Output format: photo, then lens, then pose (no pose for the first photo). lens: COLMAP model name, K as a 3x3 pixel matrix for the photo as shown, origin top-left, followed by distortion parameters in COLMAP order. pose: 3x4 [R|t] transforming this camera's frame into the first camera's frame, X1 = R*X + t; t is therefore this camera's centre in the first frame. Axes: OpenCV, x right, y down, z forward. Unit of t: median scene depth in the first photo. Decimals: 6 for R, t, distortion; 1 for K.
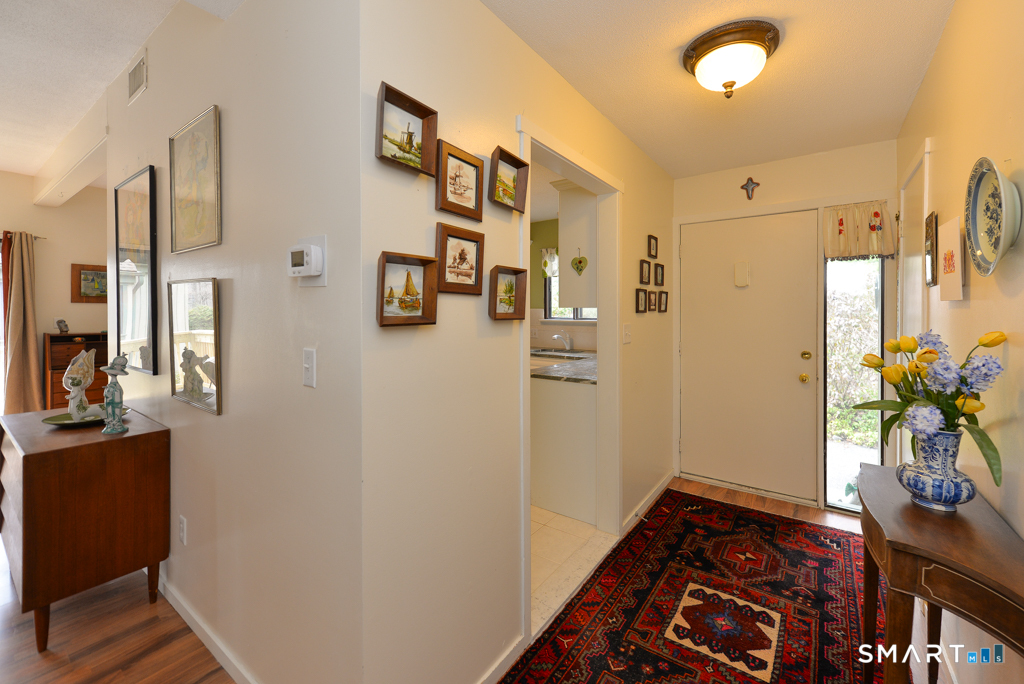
lens RADIAL K [[423.9, 0, 513.9], [0, 423.9, 313.6], [0, 0, 1]] dist [0.000210, 0.000001]
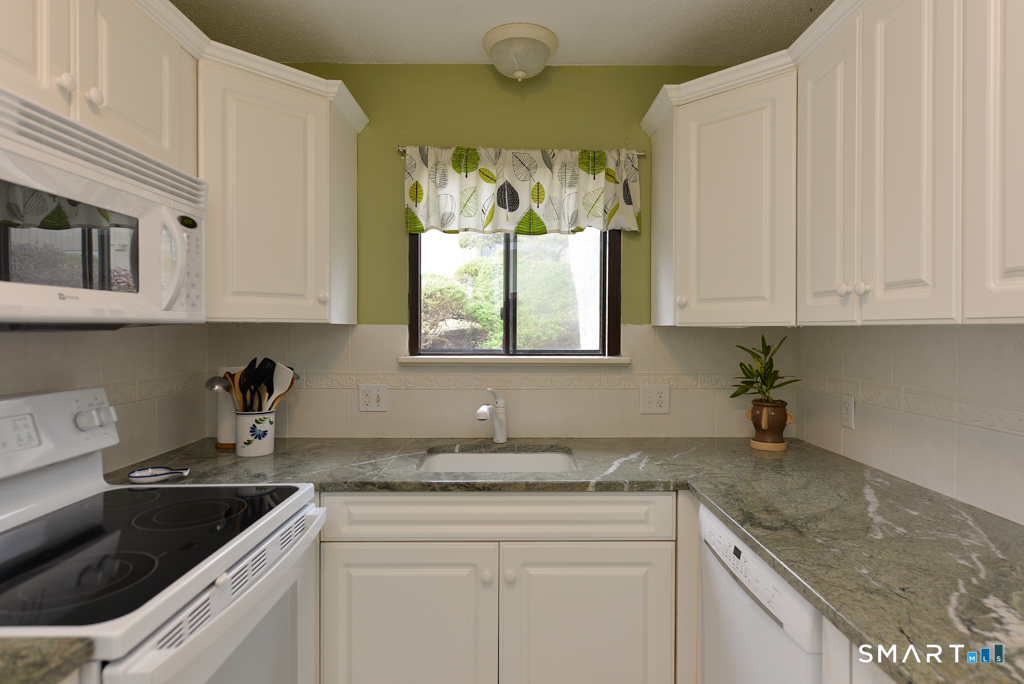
lens RADIAL K [[566.0, 0, 535.9], [0, 566.0, 334.0], [0, 0, 1]] dist [0.005421, -0.001044]
pose [[0.791578, -0.006125, 0.611038, -0.139241], [0.004142, 0.999981, 0.004658, -0.006167], [-0.611055, -0.001156, 0.791588, 0.636279]]
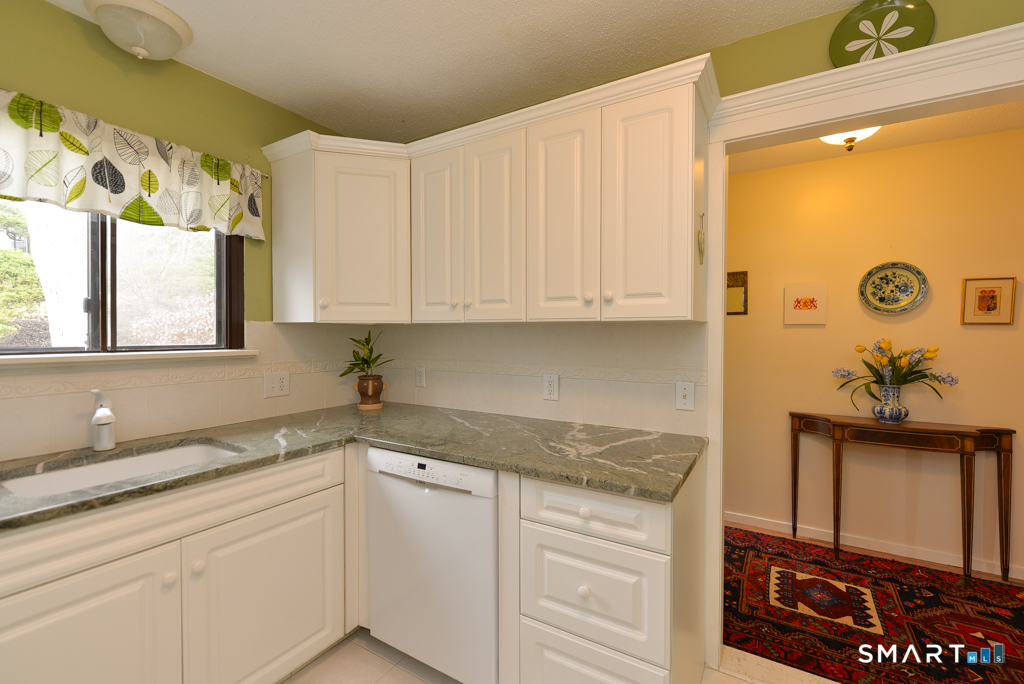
lens RADIAL K [[422.6, 0, 535.1], [0, 422.6, 336.9], [0, 0, 1]] dist [-0.000040, -0.000307]
pose [[-0.108394, -0.011492, 0.994042, -0.222975], [0.004851, 0.999915, 0.012089, 0.000293], [-0.994096, 0.006132, -0.108329, 0.746214]]
